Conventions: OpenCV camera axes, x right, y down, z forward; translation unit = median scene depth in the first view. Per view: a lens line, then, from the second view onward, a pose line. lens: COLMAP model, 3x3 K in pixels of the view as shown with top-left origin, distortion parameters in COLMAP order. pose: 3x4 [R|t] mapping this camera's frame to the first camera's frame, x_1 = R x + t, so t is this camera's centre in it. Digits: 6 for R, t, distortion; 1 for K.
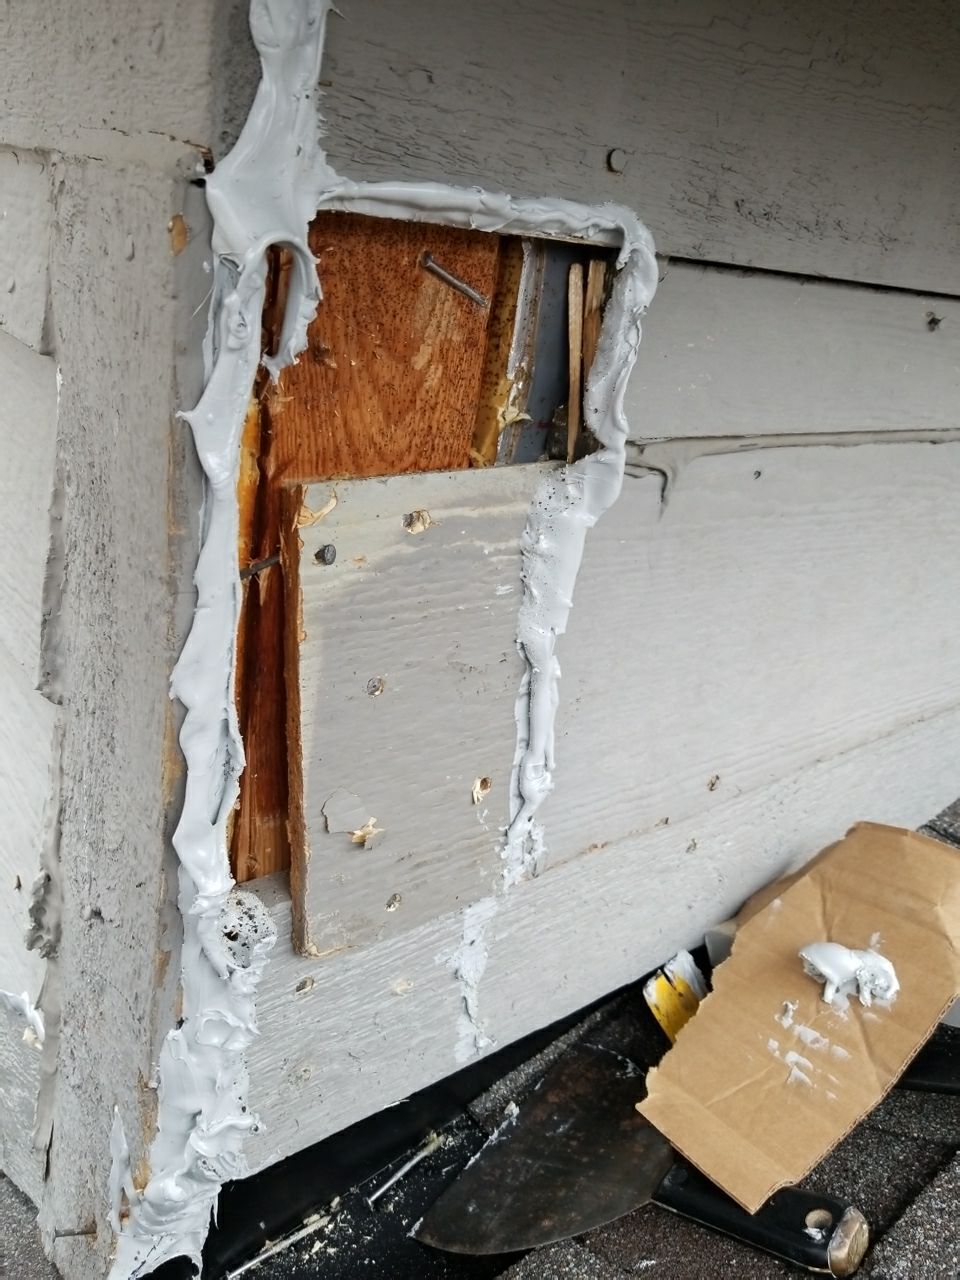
lens RADIAL K [[1010.2, 0, 482.6], [0, 1010.2, 631.4], [0, 0, 1]] dist [-0.055970, 0.044646]
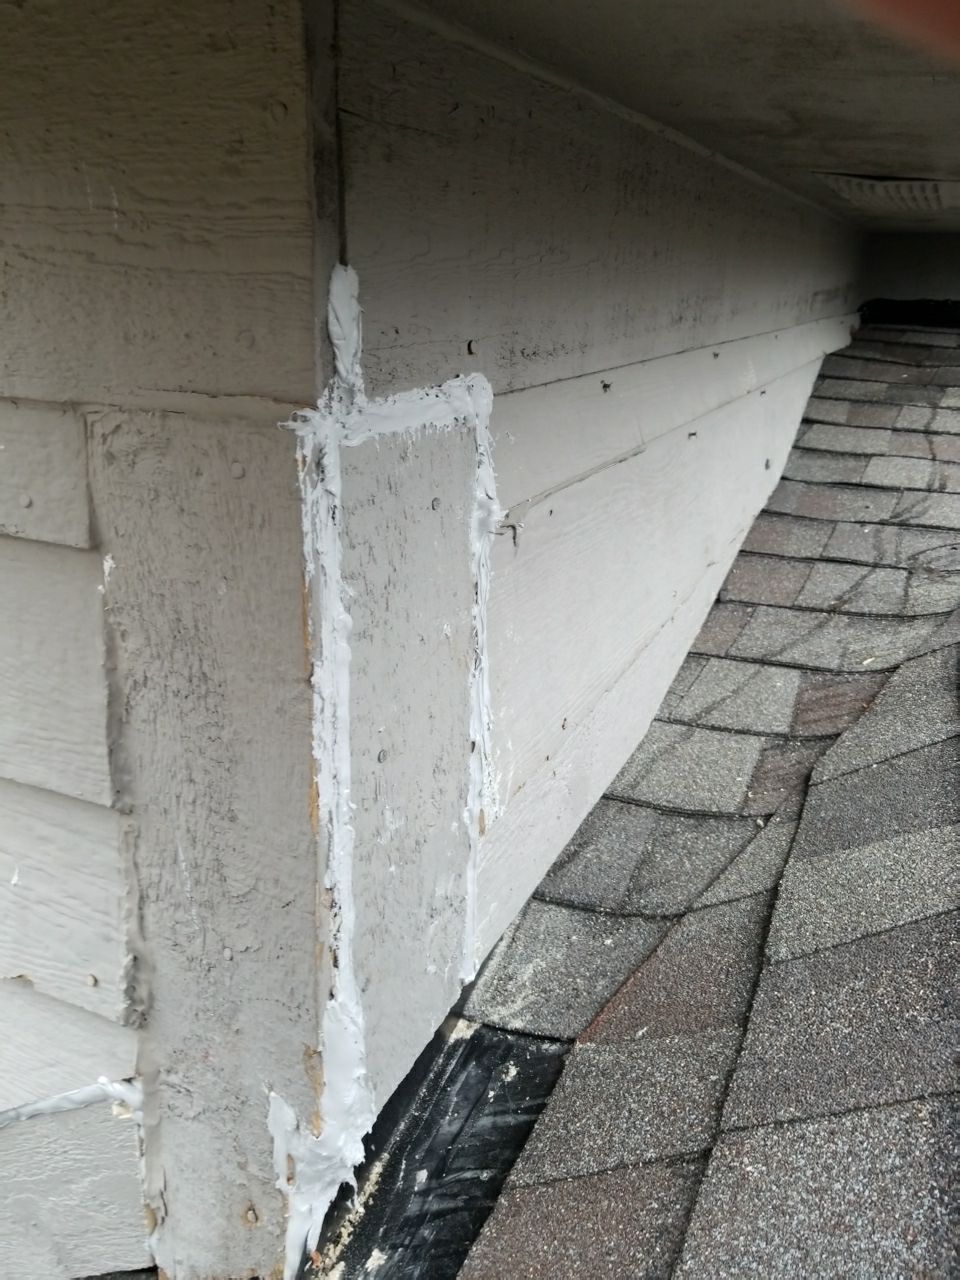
lens RADIAL K [[1000.5, 0, 491.9], [0, 1000.5, 637.5], [0, 0, 1]] dist [0.000422, -0.001483]
pose [[0.880830, -0.272650, 0.387041, -0.510178], [0.278760, 0.959464, 0.041490, -0.073048], [-0.382664, 0.071346, 0.921129, -0.395981]]
